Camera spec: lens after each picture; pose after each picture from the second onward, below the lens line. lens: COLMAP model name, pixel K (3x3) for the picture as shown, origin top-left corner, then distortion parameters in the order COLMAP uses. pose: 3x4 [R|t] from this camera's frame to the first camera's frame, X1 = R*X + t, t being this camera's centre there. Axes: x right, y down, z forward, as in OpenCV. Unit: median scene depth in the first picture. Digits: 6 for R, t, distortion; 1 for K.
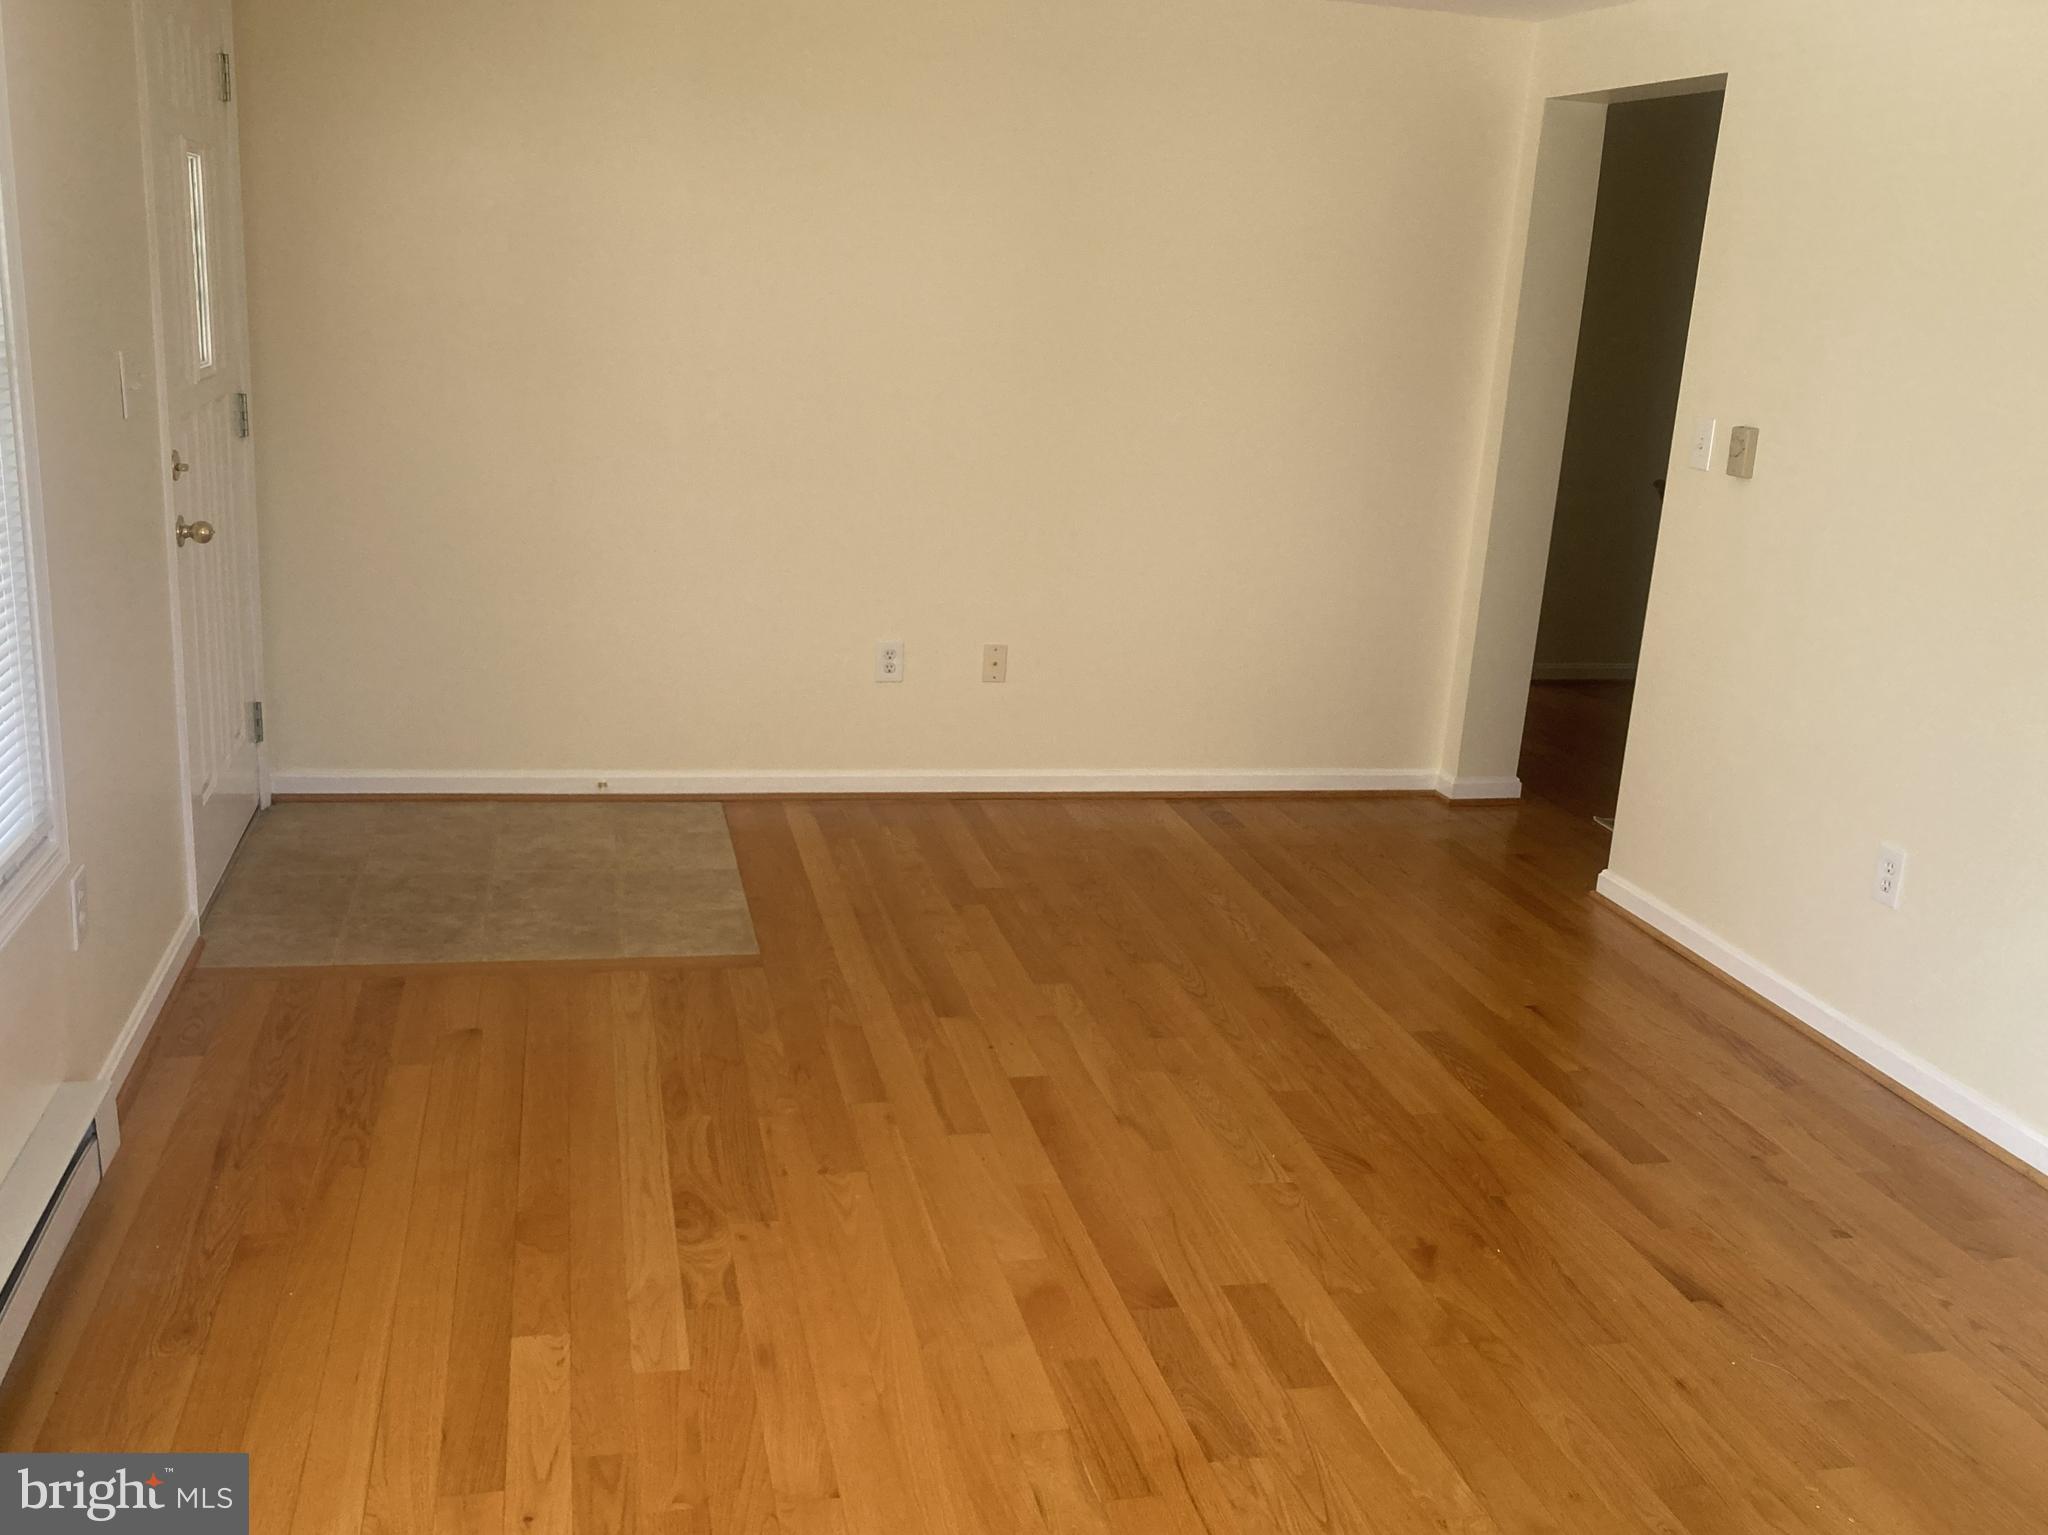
lens RADIAL K [[1711.7, 0, 1022.7], [0, 1711.7, 783.7], [0, 0, 1]] dist [0.065168, -0.006562]
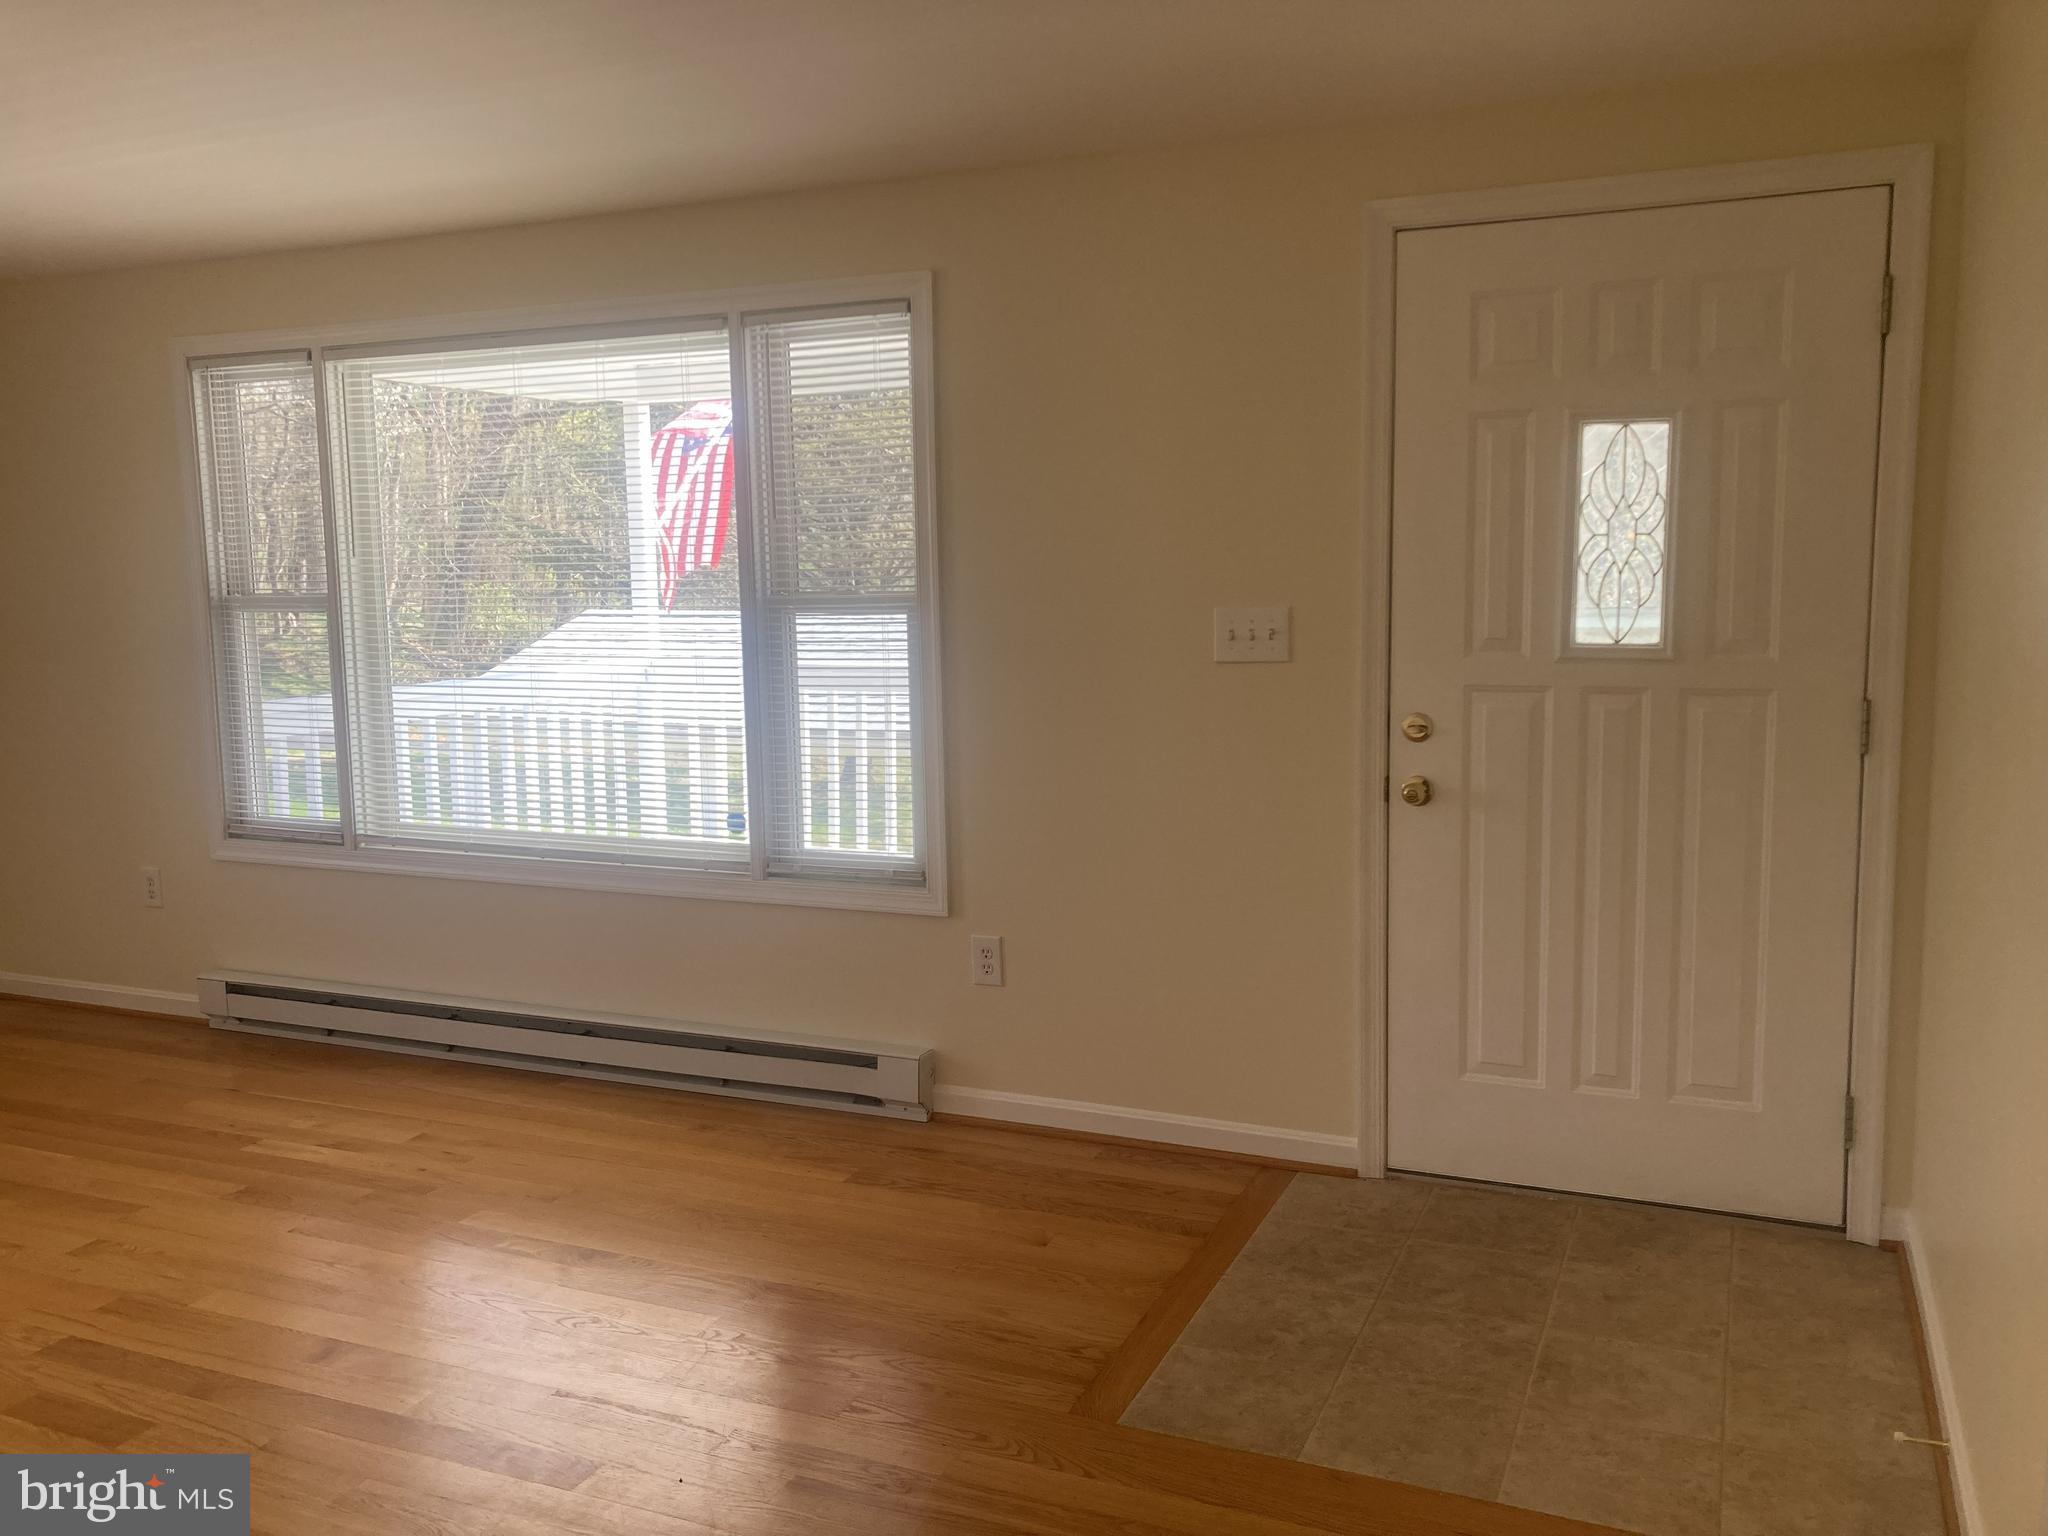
lens RADIAL K [[1674.1, 0, 1006.7], [0, 1674.1, 756.8], [0, 0, 1]] dist [0.020725, -0.006626]
pose [[-0.570748, 0.062604, -0.818735, 0.432904], [-0.256496, 0.933602, 0.250193, -0.326315], [0.780036, 0.352799, -0.516794, 1.220183]]
